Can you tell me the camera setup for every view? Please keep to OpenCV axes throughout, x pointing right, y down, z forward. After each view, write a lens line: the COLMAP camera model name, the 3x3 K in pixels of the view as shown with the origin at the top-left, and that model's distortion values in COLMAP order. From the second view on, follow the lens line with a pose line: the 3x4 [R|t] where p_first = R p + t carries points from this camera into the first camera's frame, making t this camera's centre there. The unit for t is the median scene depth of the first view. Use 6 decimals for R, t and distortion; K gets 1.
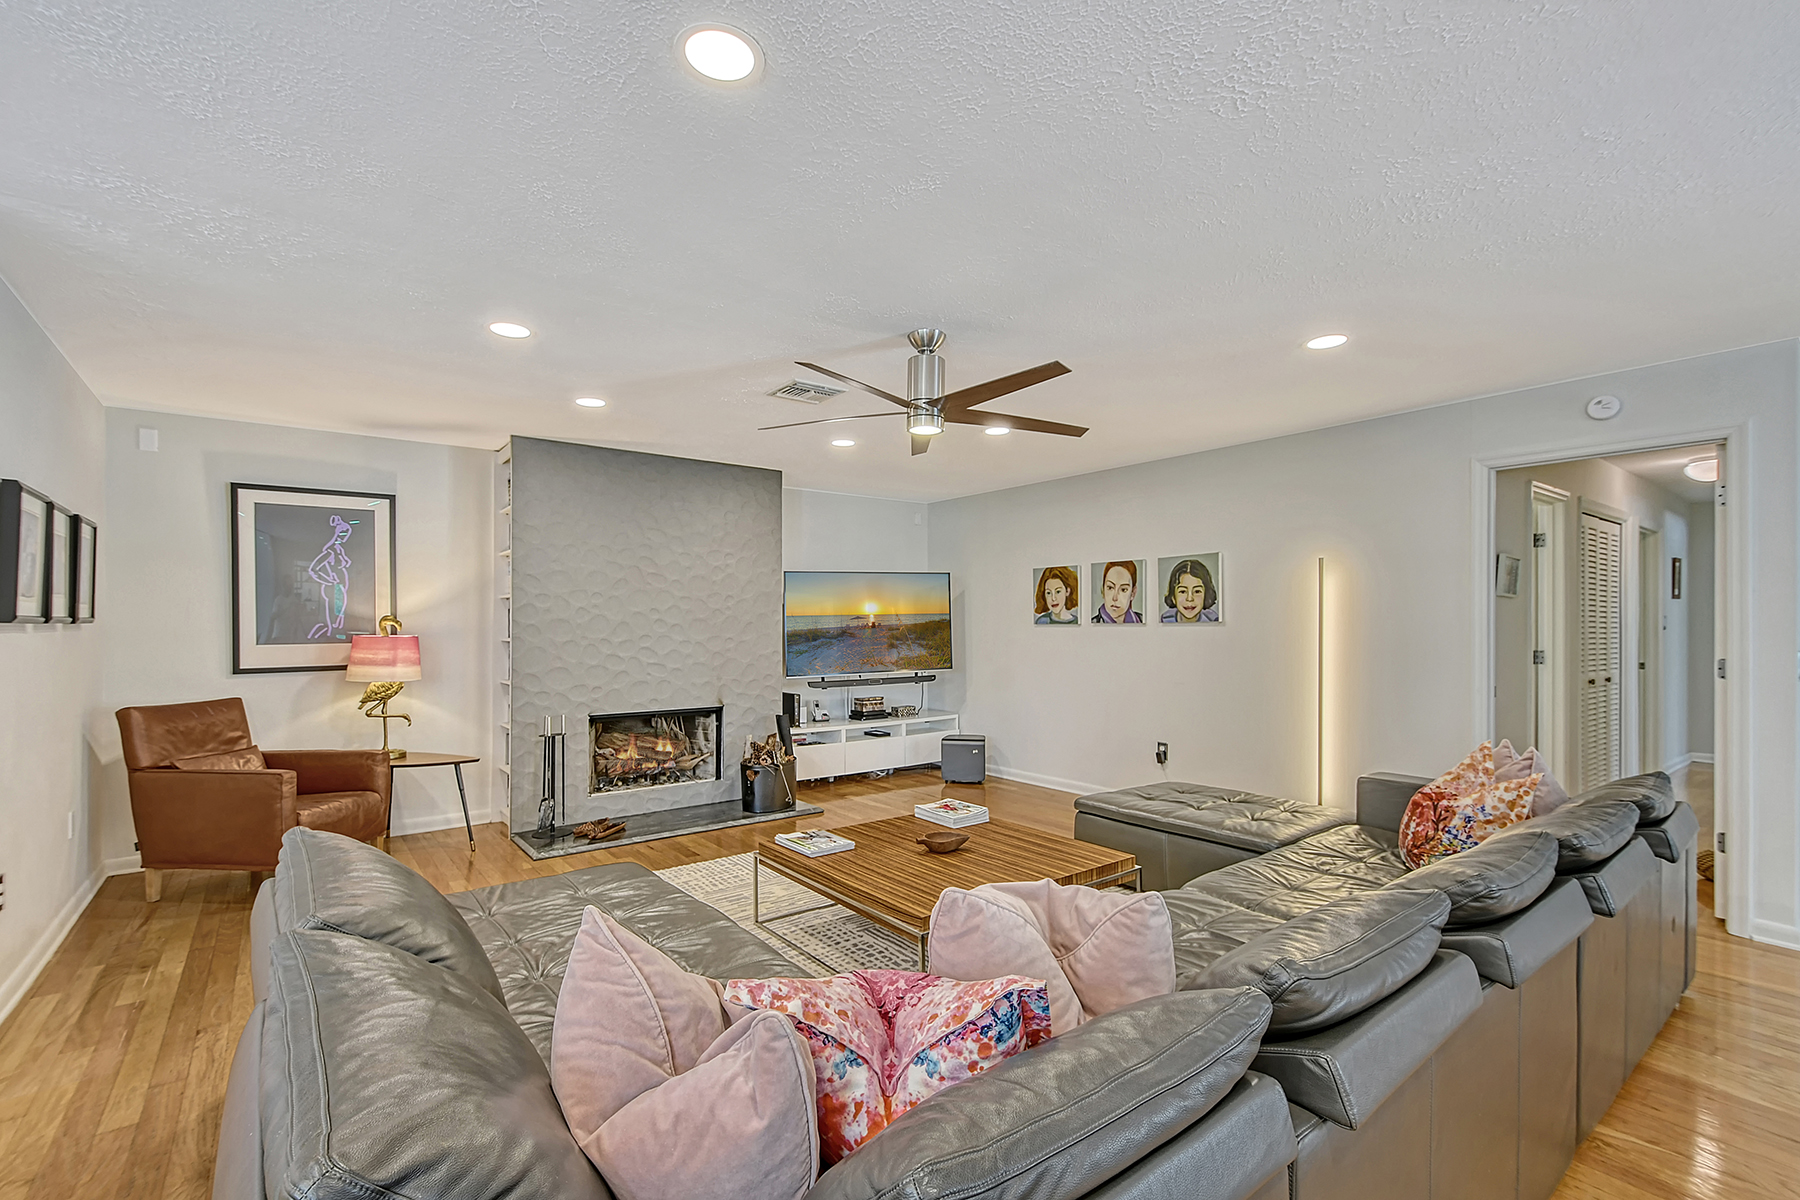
lens RADIAL K [[792.0, 0, 894.7], [0, 792.0, 623.0], [0, 0, 1]] dist [0.015402, -0.000612]
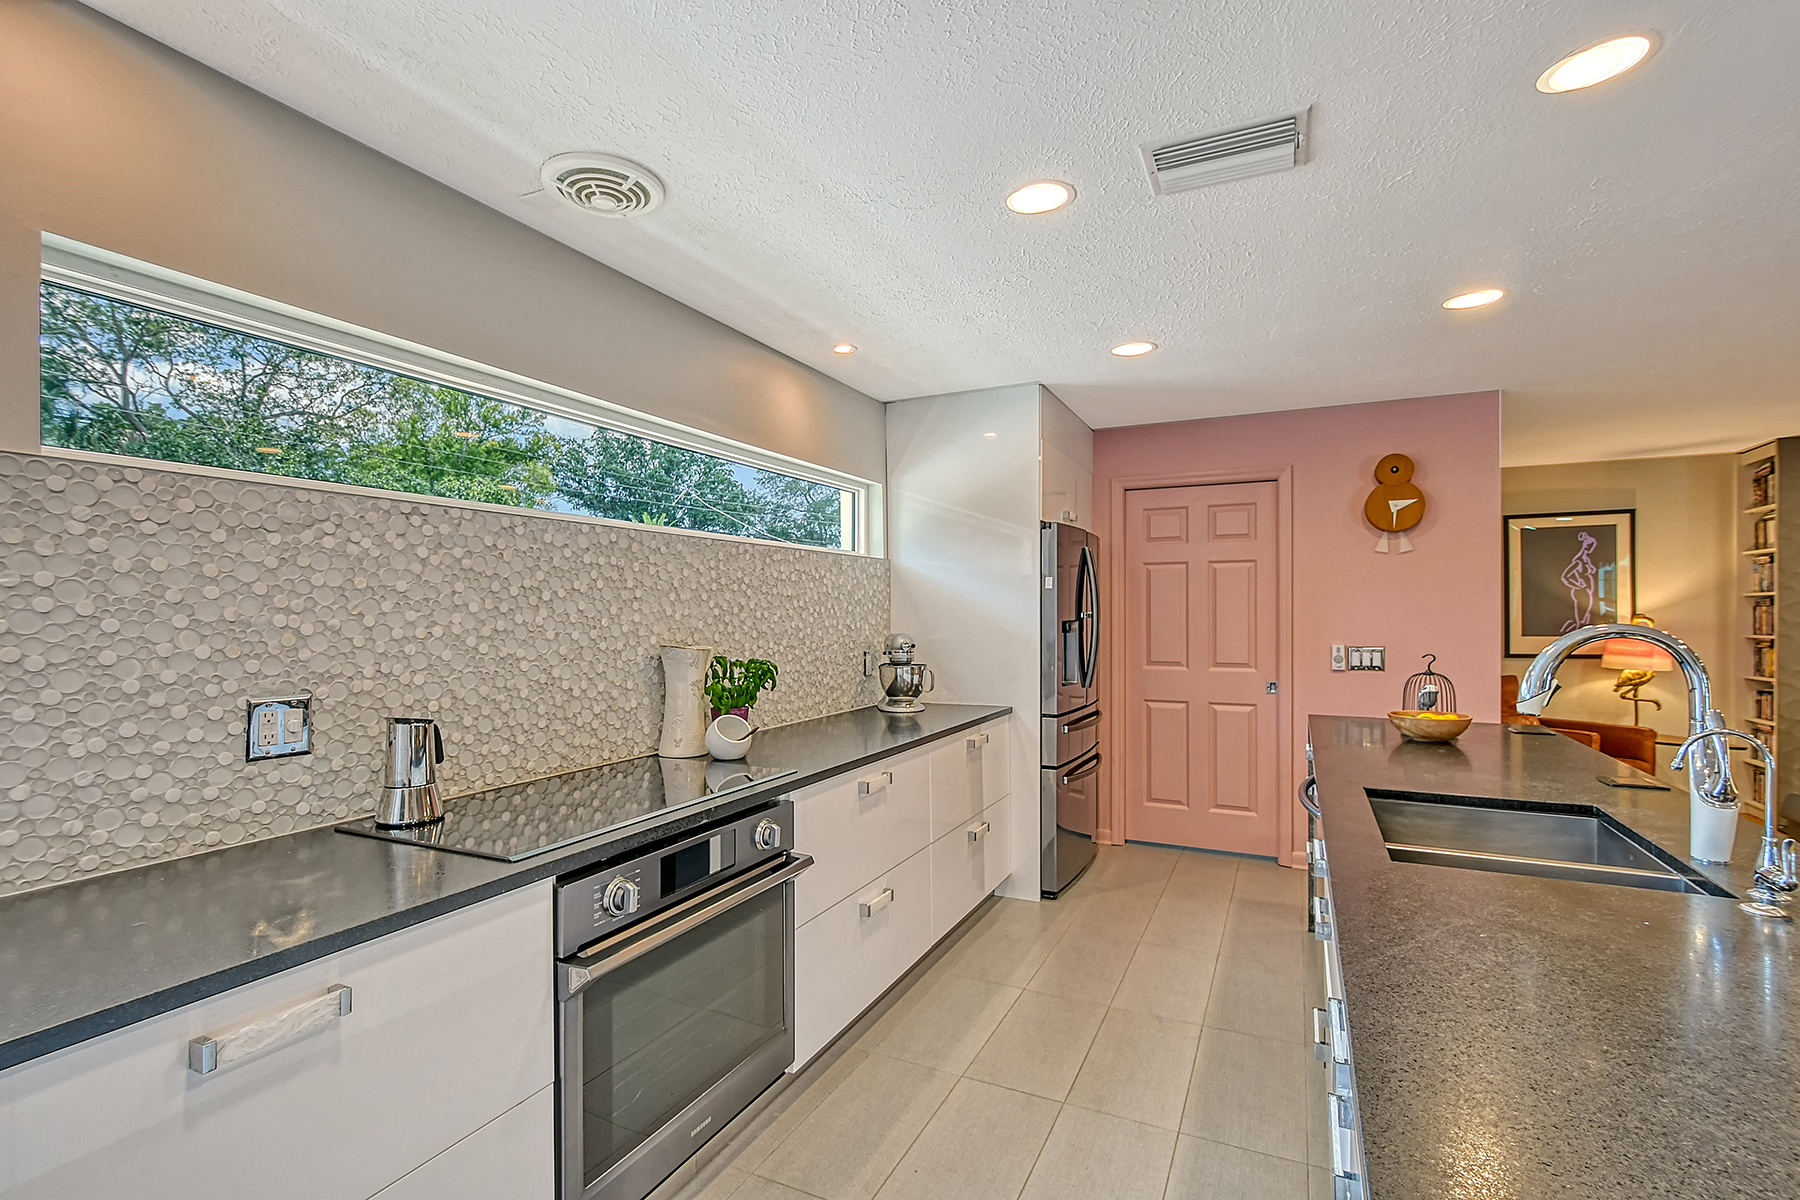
lens RADIAL K [[800.9, 0, 903.1], [0, 800.9, 618.7], [0, 0, 1]] dist [0.002024, -0.005576]
pose [[0.448505, 0.006038, -0.893760, -0.063618], [0.000757, 0.999974, 0.007136, -0.010120], [0.893780, -0.003877, 0.448489, -0.431661]]
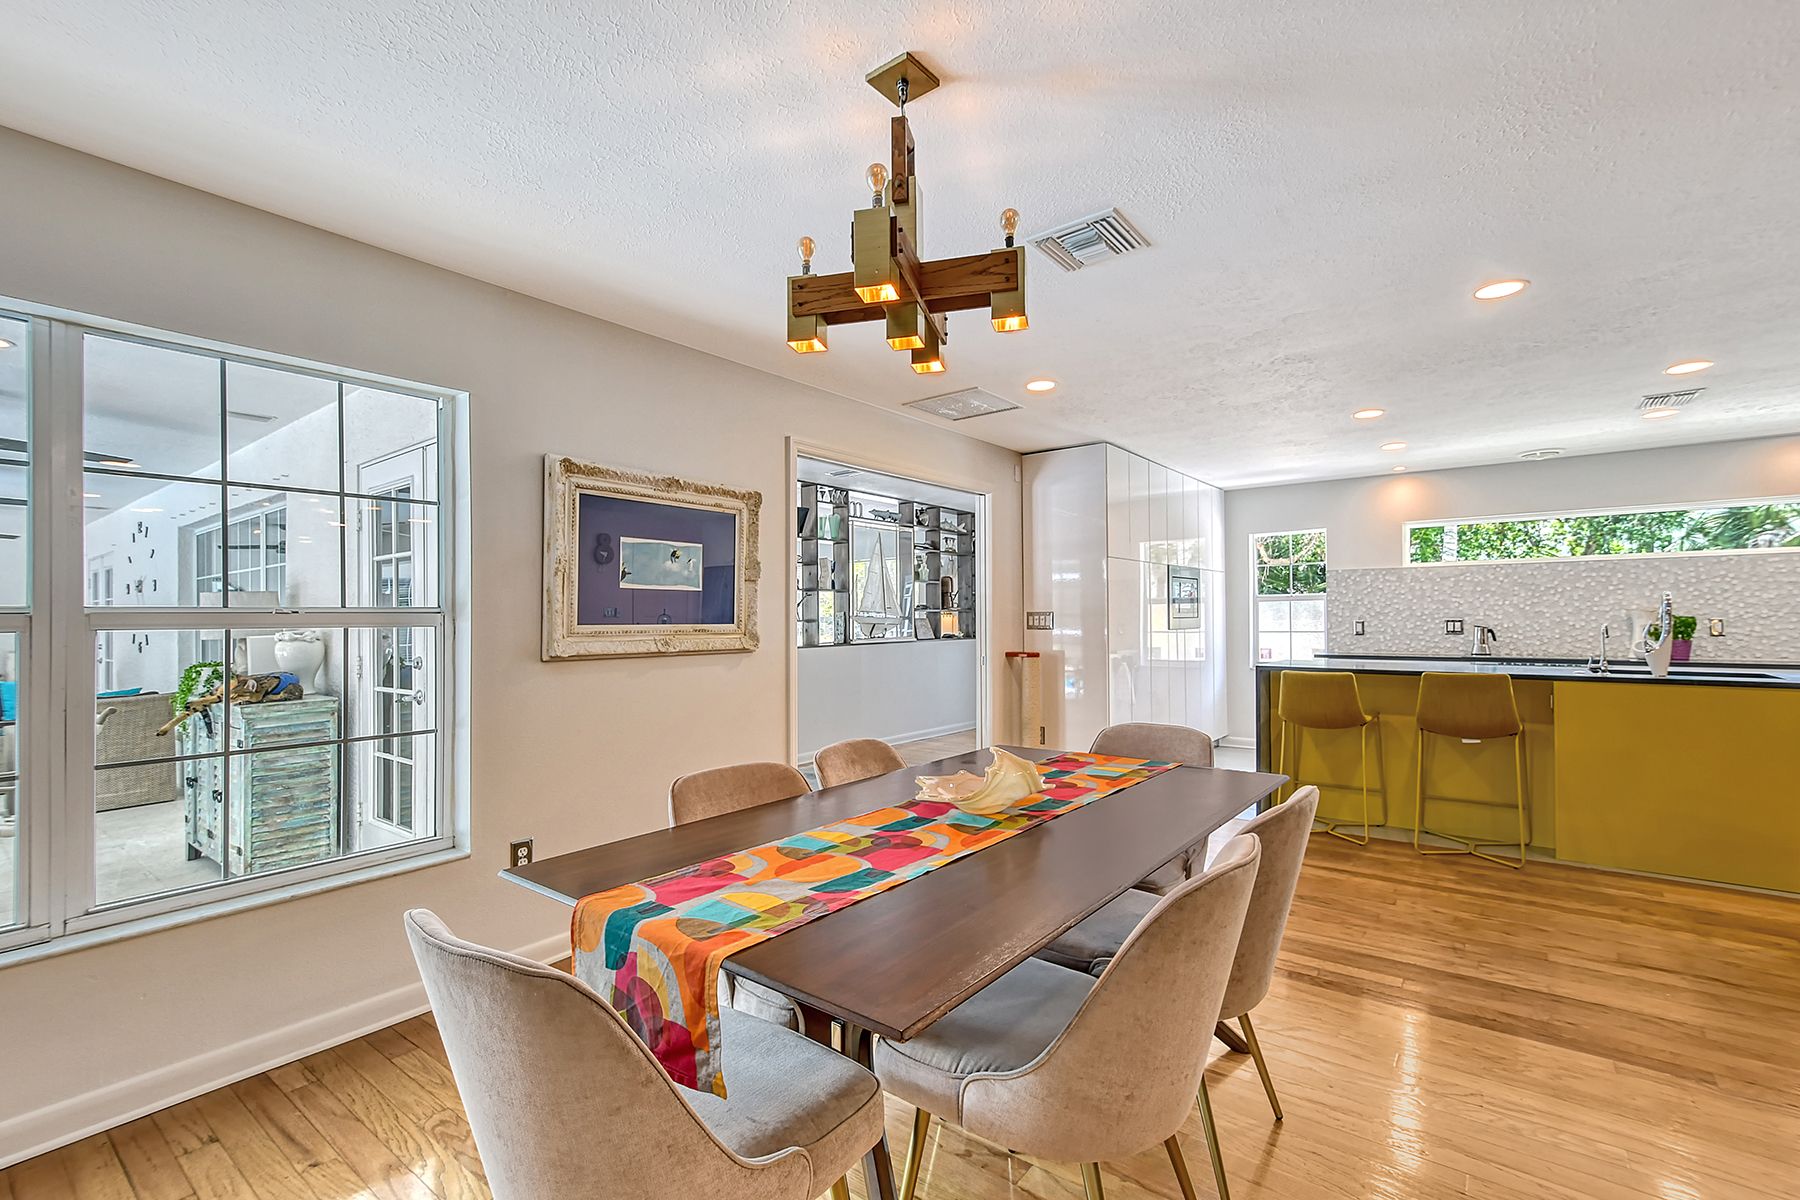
lens RADIAL K [[790.1, 0, 893.8], [0, 790.1, 609.7], [0, 0, 1]] dist [0.000800, -0.000208]
pose [[-0.967602, 0.006293, -0.252403, 0.693975], [0.008710, 0.999926, -0.008459, 0.010650], [0.252331, -0.010383, -0.967585, 0.451959]]
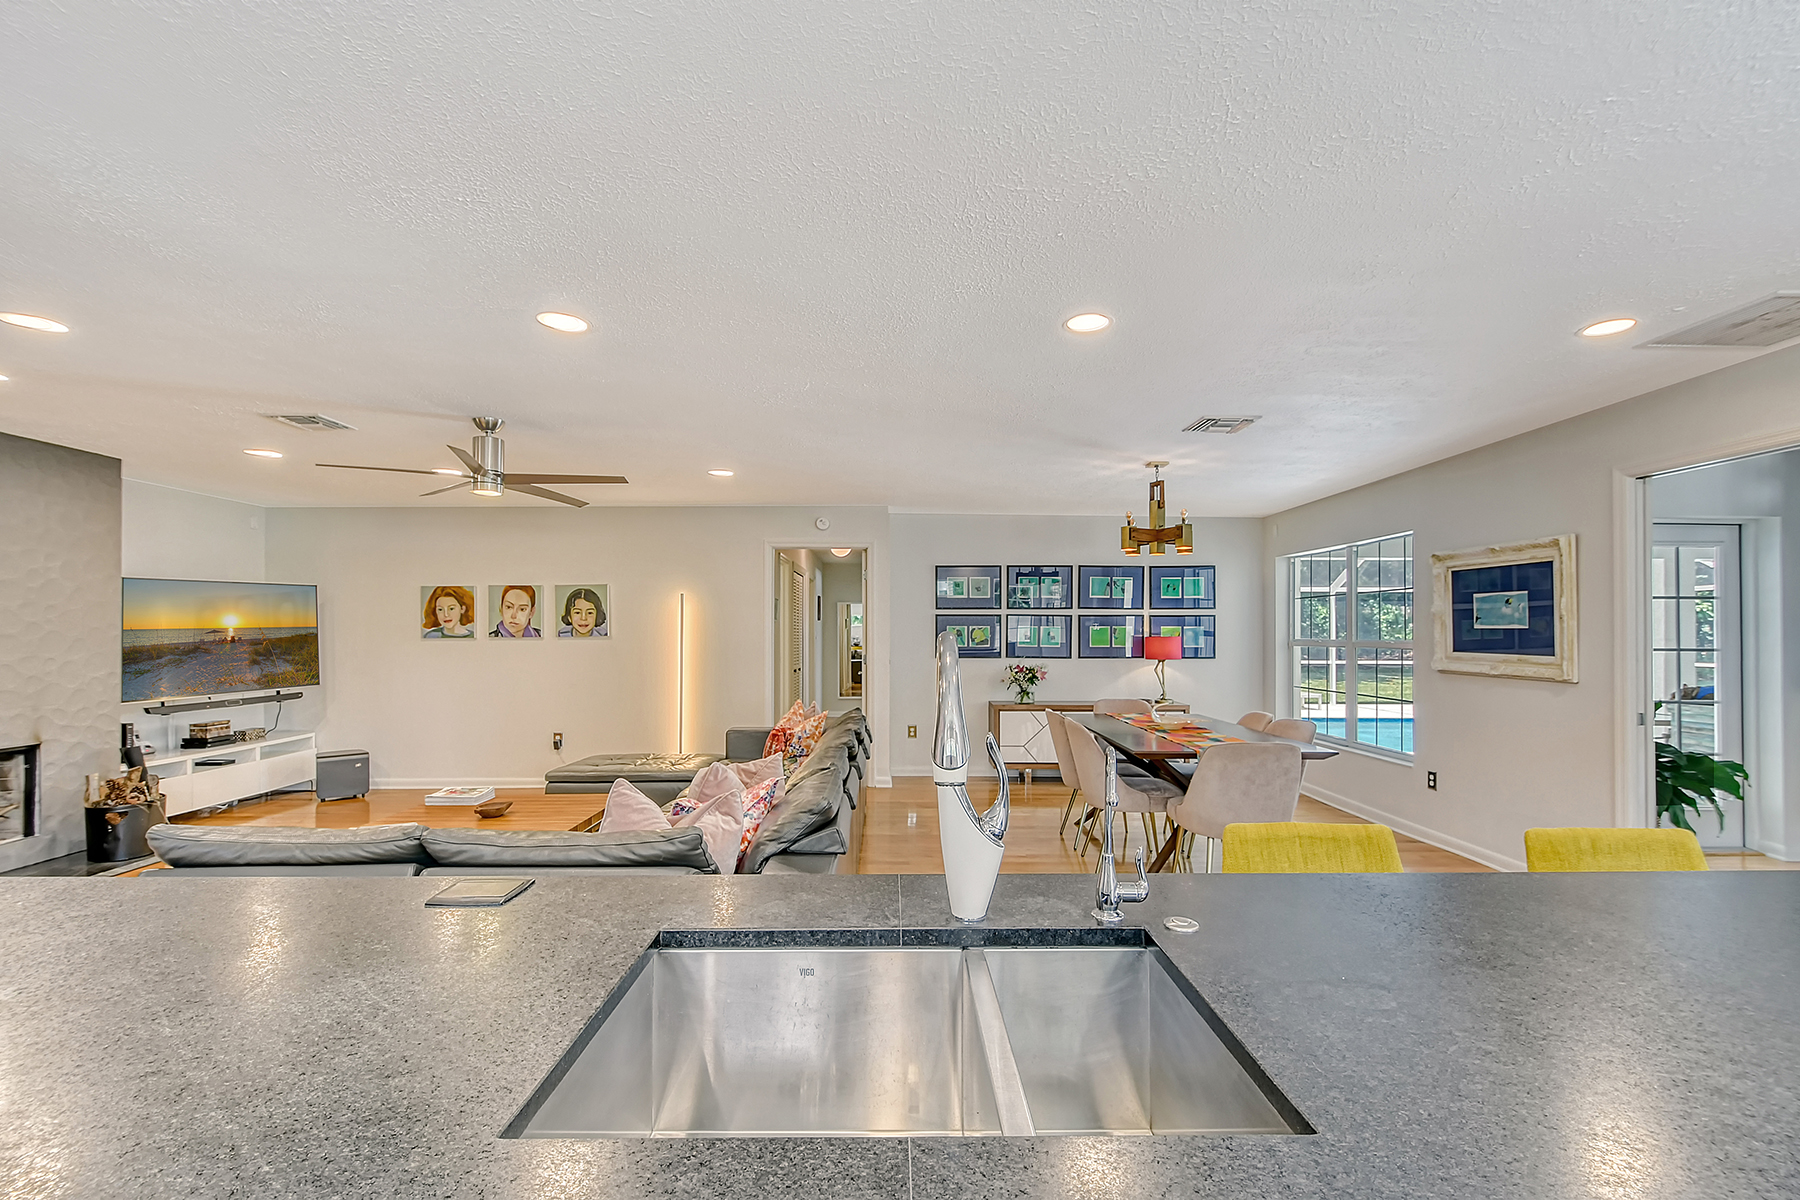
lens RADIAL K [[800.9, 0, 903.1], [0, 800.9, 618.7], [0, 0, 1]] dist [0.002024, -0.005576]
pose [[0.598631, 0.013106, 0.800918, -0.365934], [0.000032, 0.999866, -0.016385, -0.008714], [-0.801025, 0.009834, 0.598550, -0.200844]]
